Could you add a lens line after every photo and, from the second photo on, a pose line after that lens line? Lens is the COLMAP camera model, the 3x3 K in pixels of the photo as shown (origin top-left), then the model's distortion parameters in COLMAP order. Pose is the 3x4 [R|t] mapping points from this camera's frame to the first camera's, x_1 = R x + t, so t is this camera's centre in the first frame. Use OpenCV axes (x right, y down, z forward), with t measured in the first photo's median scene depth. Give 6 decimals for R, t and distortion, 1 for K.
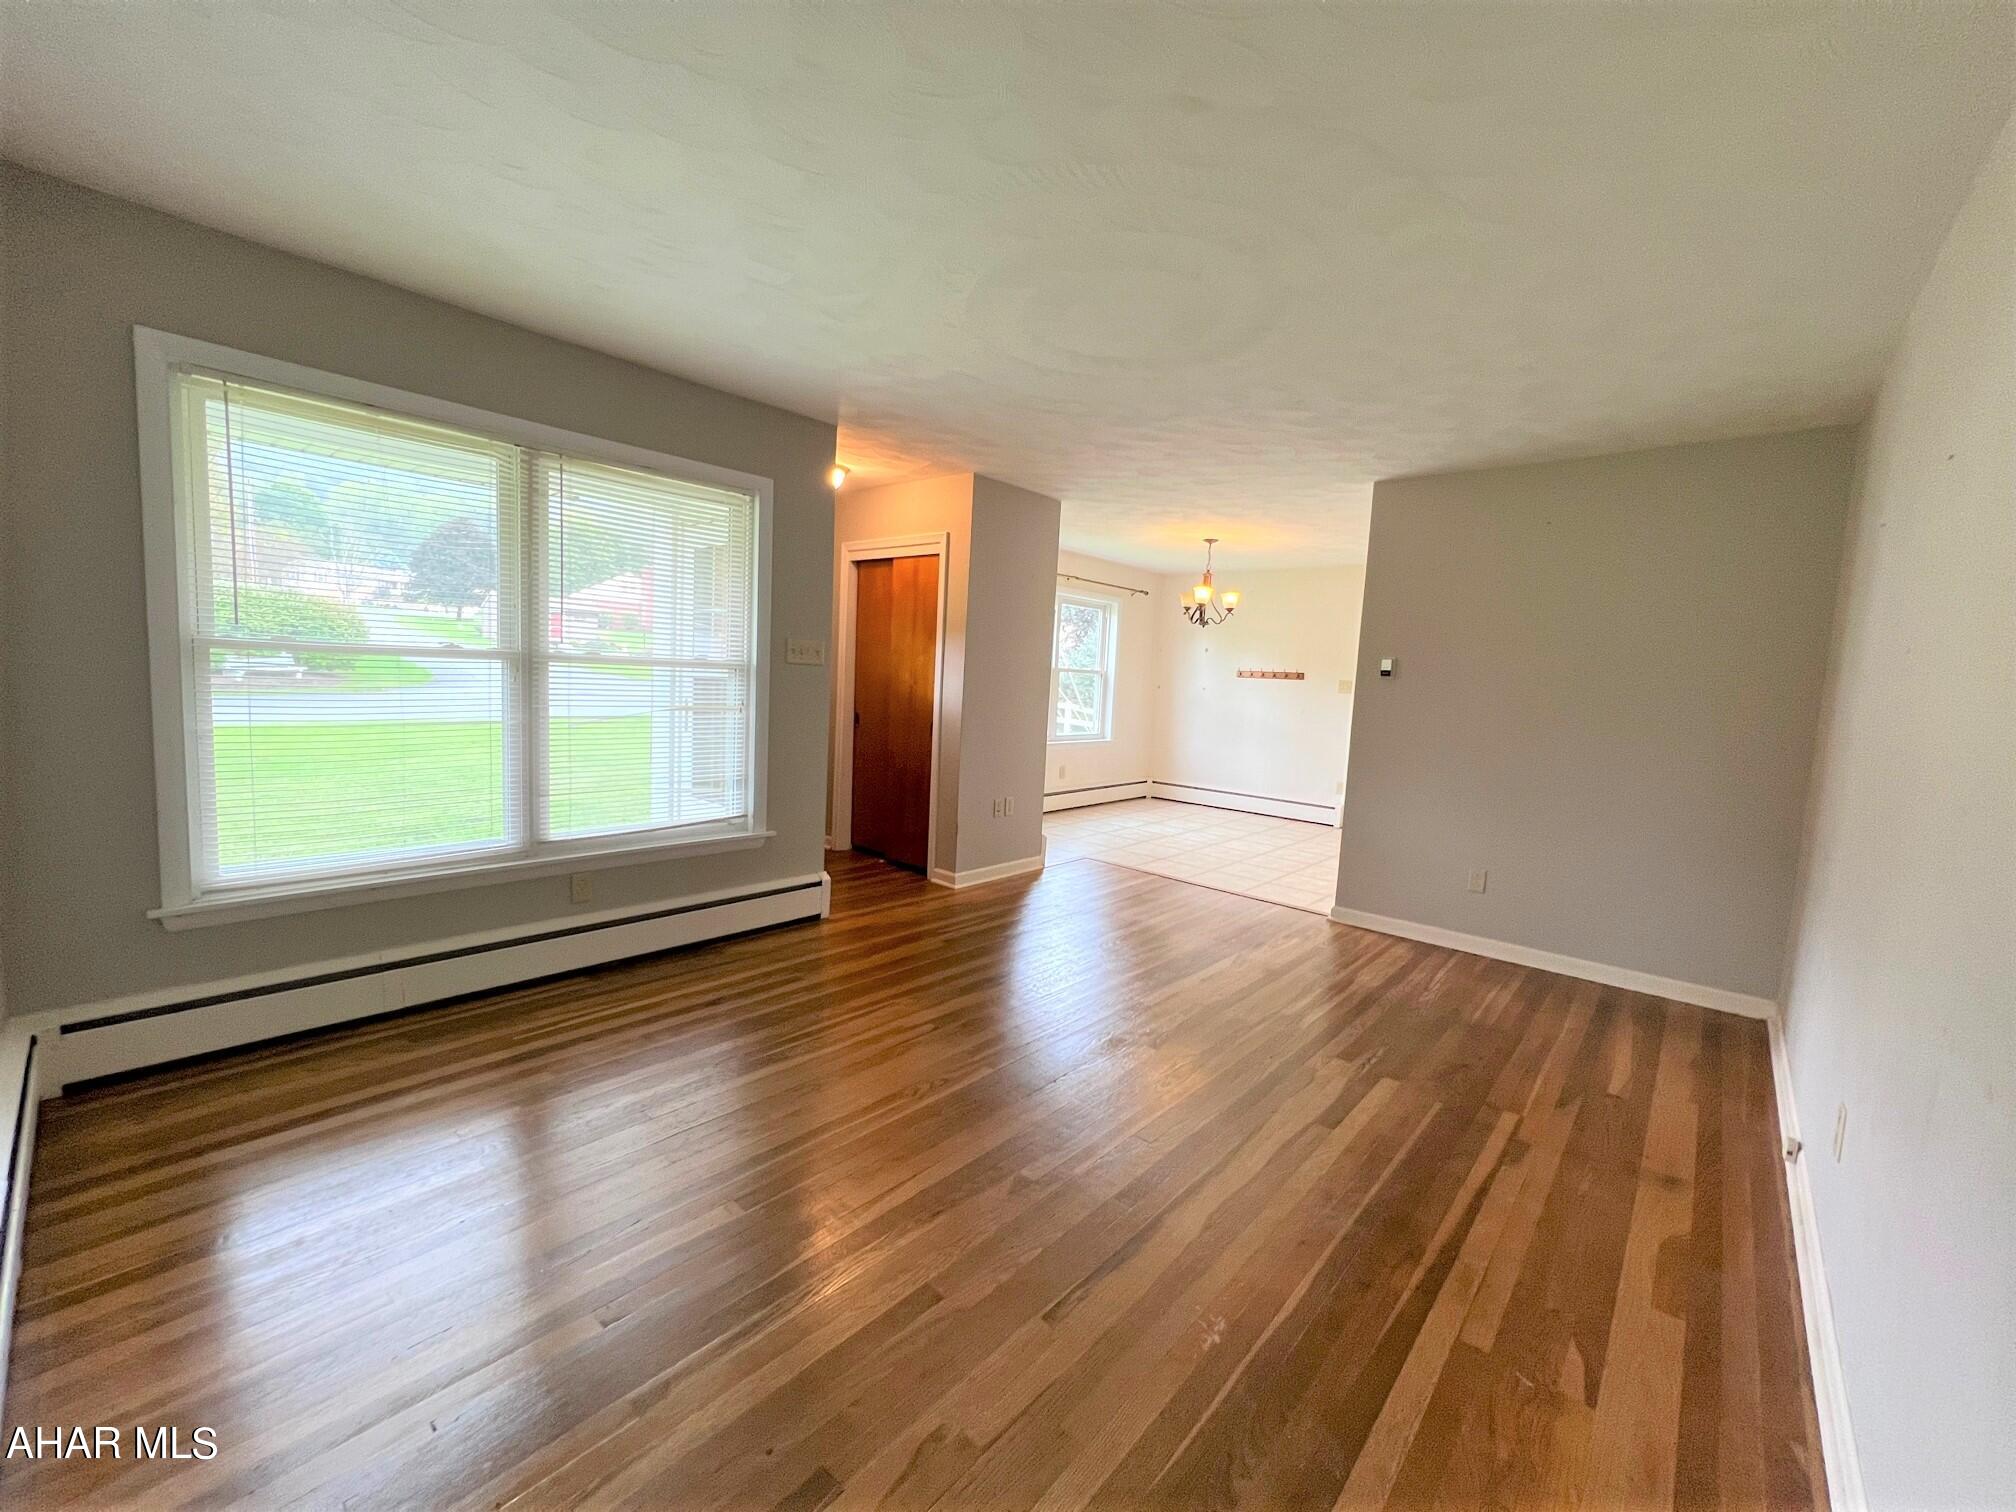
lens RADIAL K [[807.3, 0, 999.4], [0, 807.3, 758.9], [0, 0, 1]] dist [-0.000132, -0.000759]
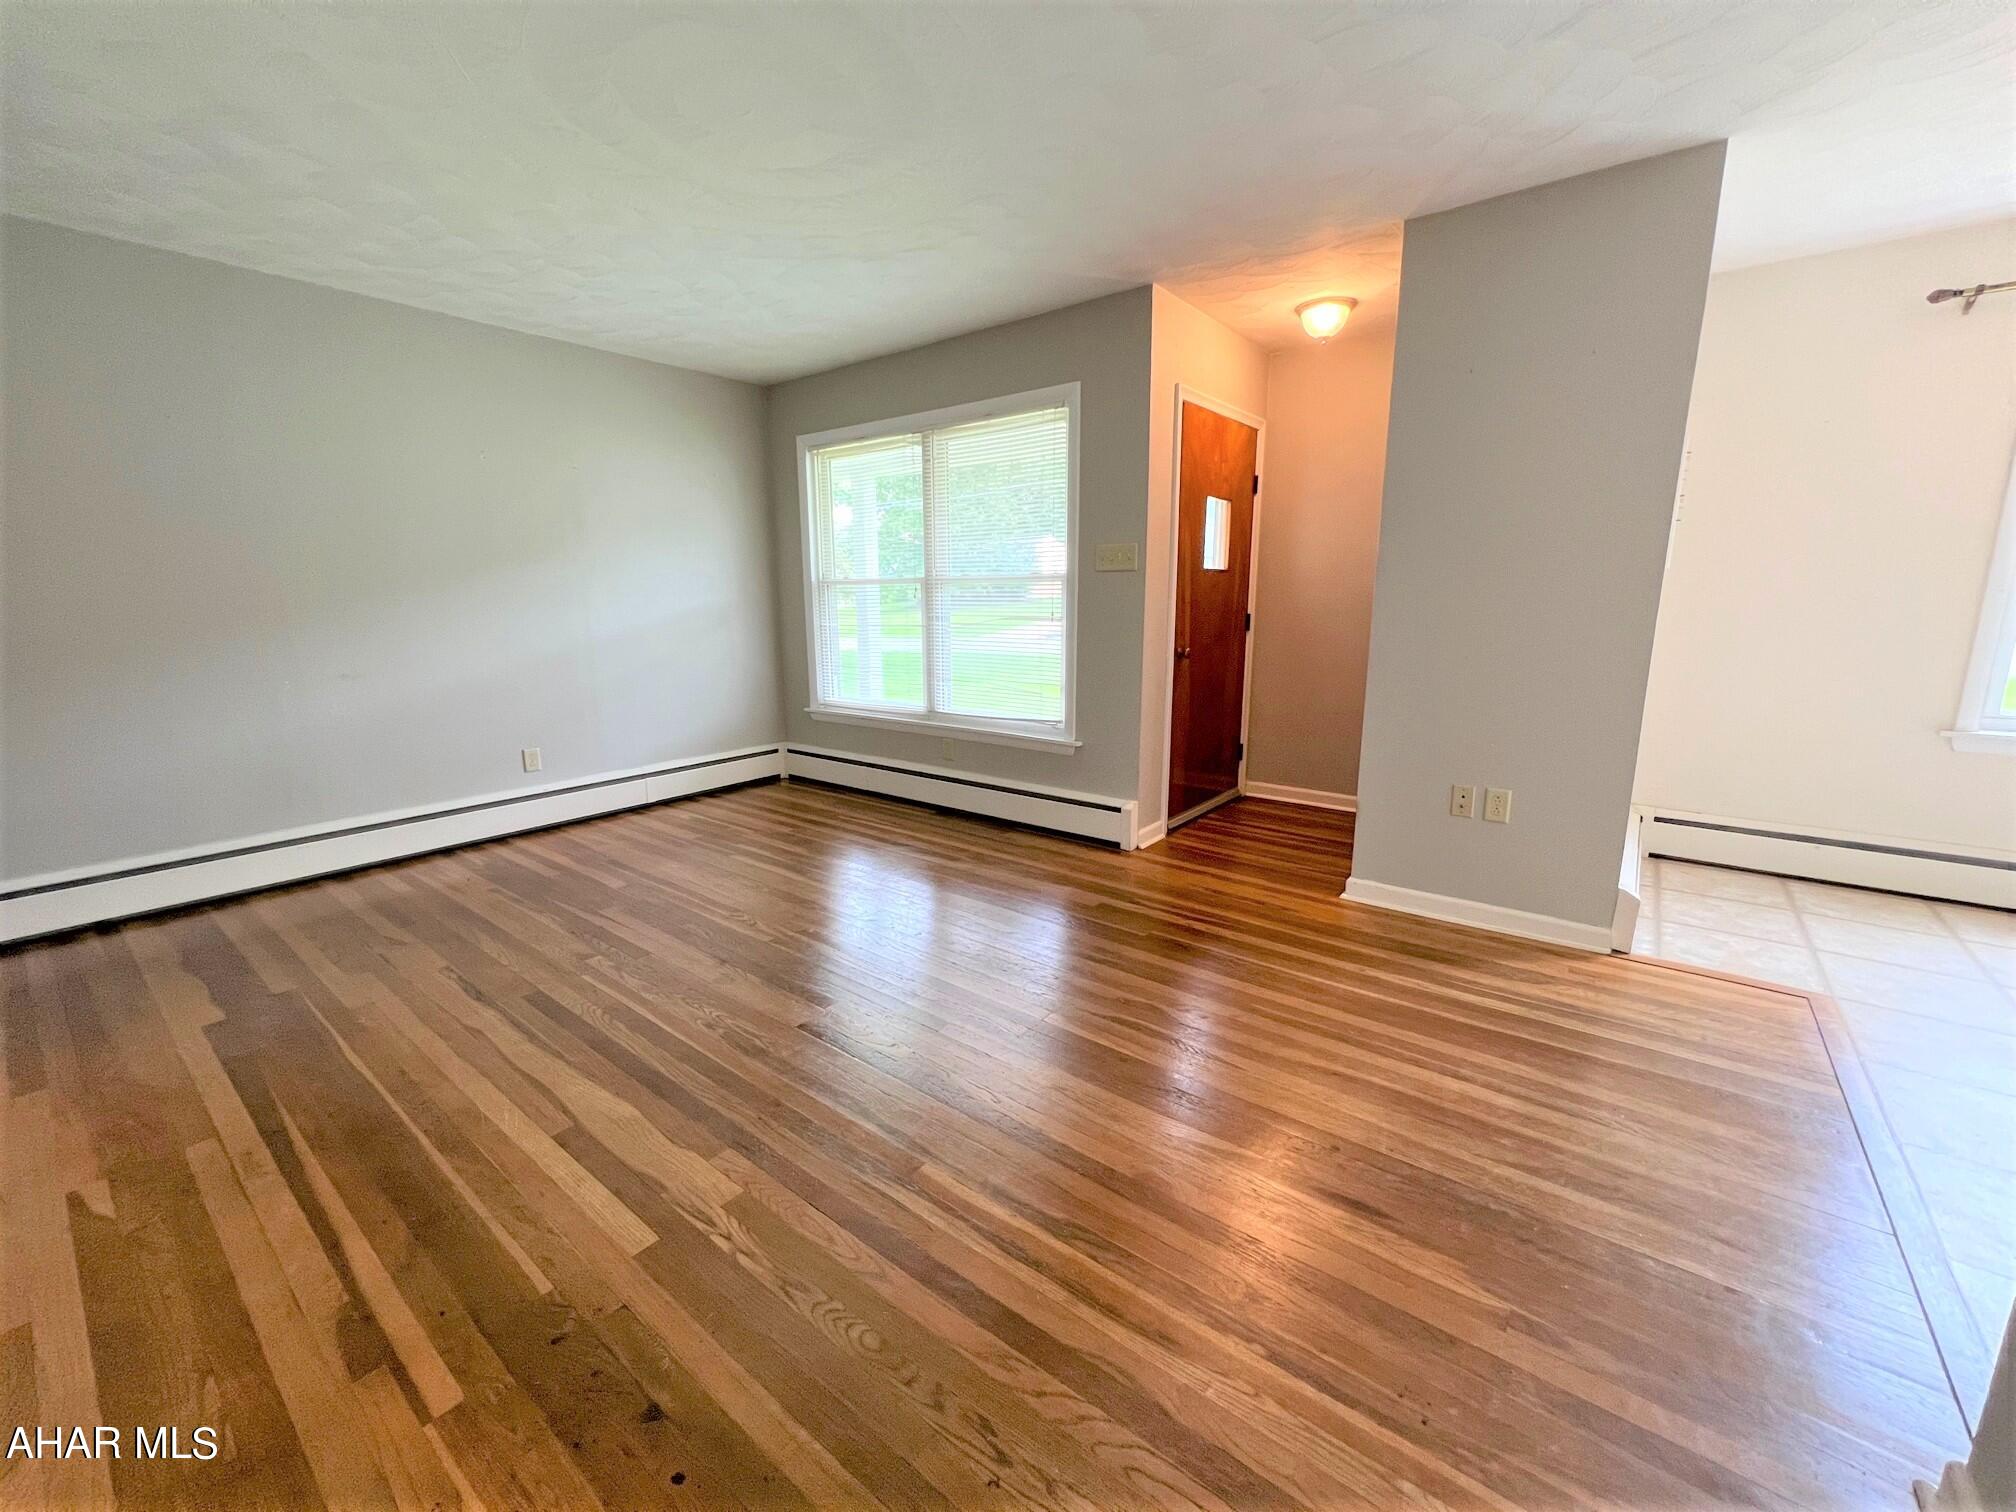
lens RADIAL K [[807.3, 0, 1004.9], [0, 807.3, 756.4], [0, 0, 1]] dist [-0.000132, -0.000759]
pose [[0.063598, 0.144578, -0.987447, 0.856328], [-0.097664, 0.985603, 0.138018, -0.027211], [0.993185, 0.087661, 0.076803, 1.005577]]
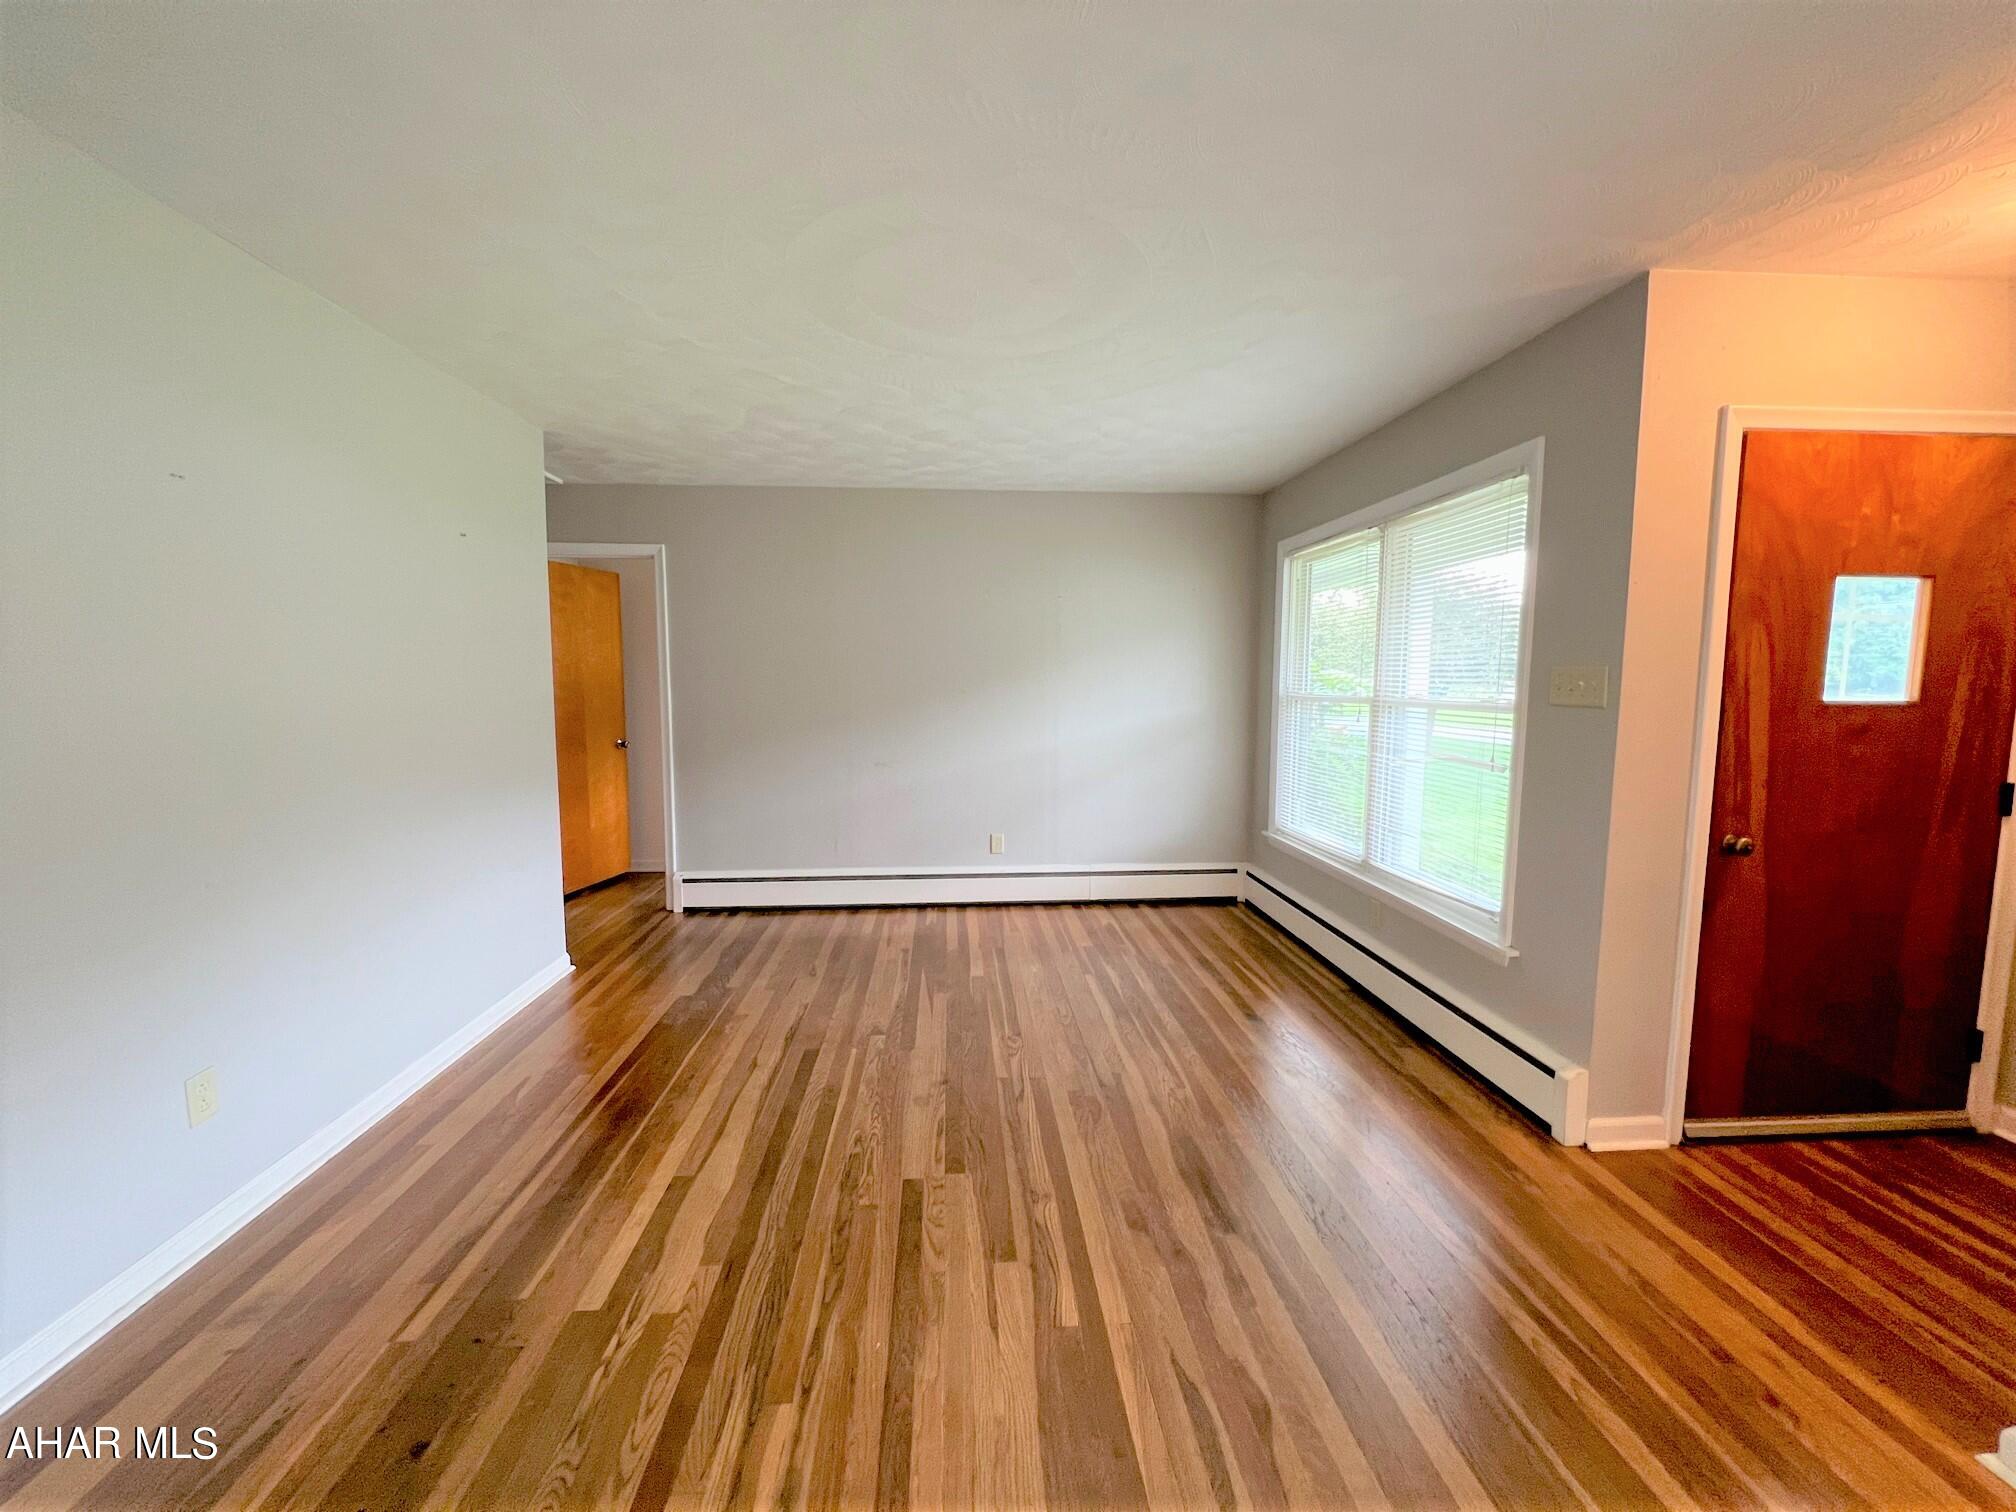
lens RADIAL K [[807.3, 0, 998.8], [0, 807.3, 754.8], [0, 0, 1]] dist [-0.000132, -0.000759]
pose [[-0.699219, 0.014955, -0.714751, 0.609032], [-0.115917, 0.984180, 0.133990, -0.137004], [0.705447, 0.176540, -0.686424, 1.366751]]
